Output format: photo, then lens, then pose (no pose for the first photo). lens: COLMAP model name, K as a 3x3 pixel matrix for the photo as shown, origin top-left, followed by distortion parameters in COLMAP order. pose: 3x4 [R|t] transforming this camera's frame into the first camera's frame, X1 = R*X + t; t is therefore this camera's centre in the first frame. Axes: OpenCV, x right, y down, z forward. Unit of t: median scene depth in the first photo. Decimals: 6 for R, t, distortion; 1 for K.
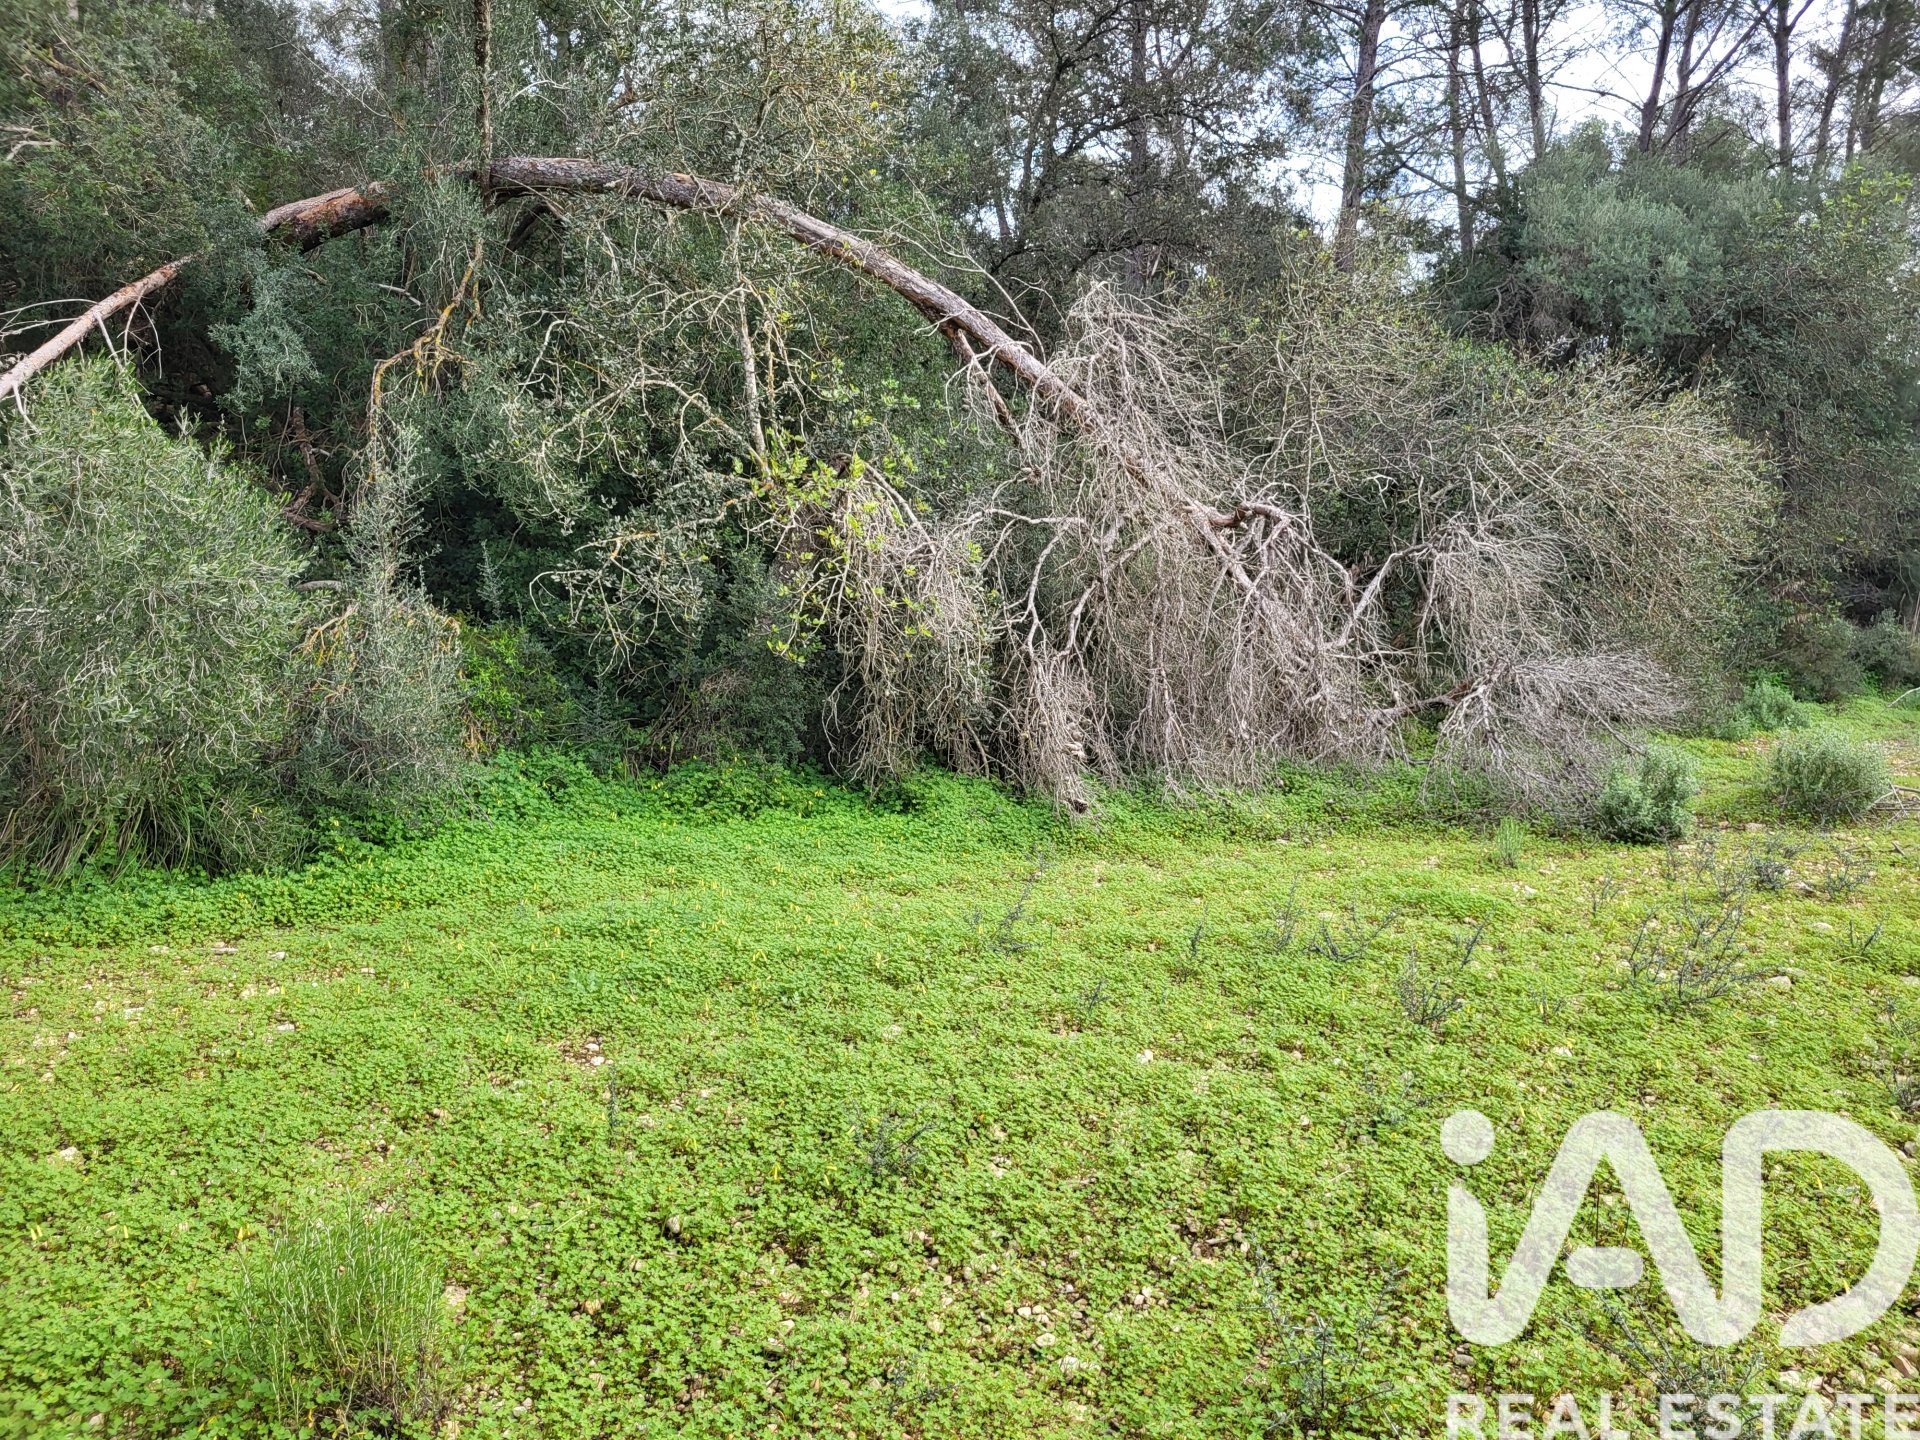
lens RADIAL K [[1472.1, 0, 963.8], [0, 1472.1, 712.5], [0, 0, 1]] dist [0.062523, -0.022039]
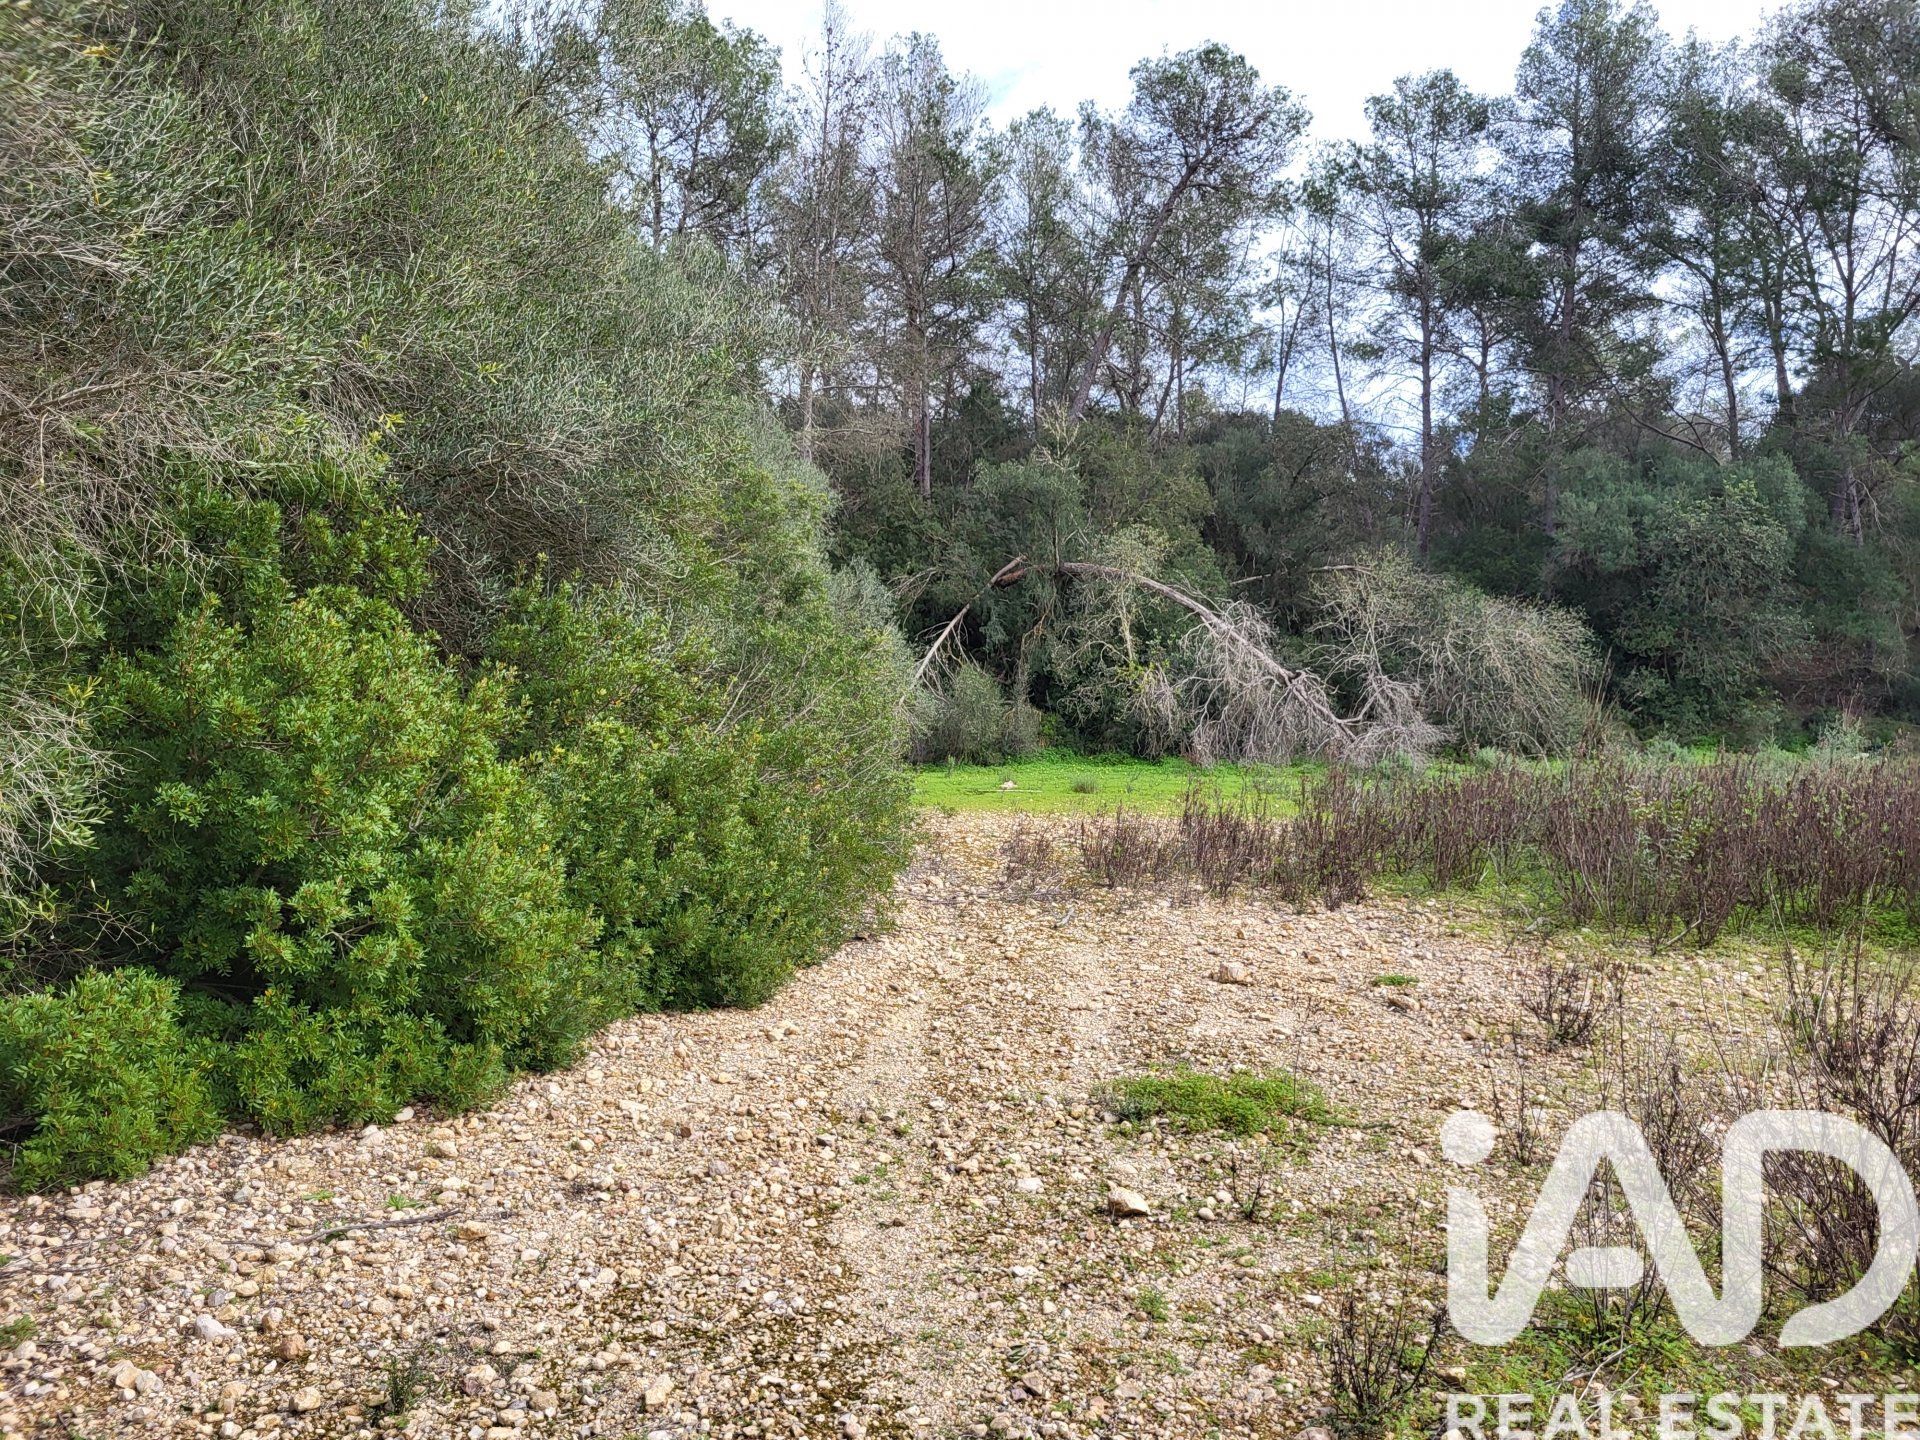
lens RADIAL K [[1472.1, 0, 960.9], [0, 1472.1, 719.3], [0, 0, 1]] dist [0.062523, -0.022039]
pose [[0.907140, -0.003617, -0.420812, 0.967350], [-0.019433, 0.998536, -0.050474, 0.137857], [0.420379, 0.053964, 0.905742, -2.271627]]
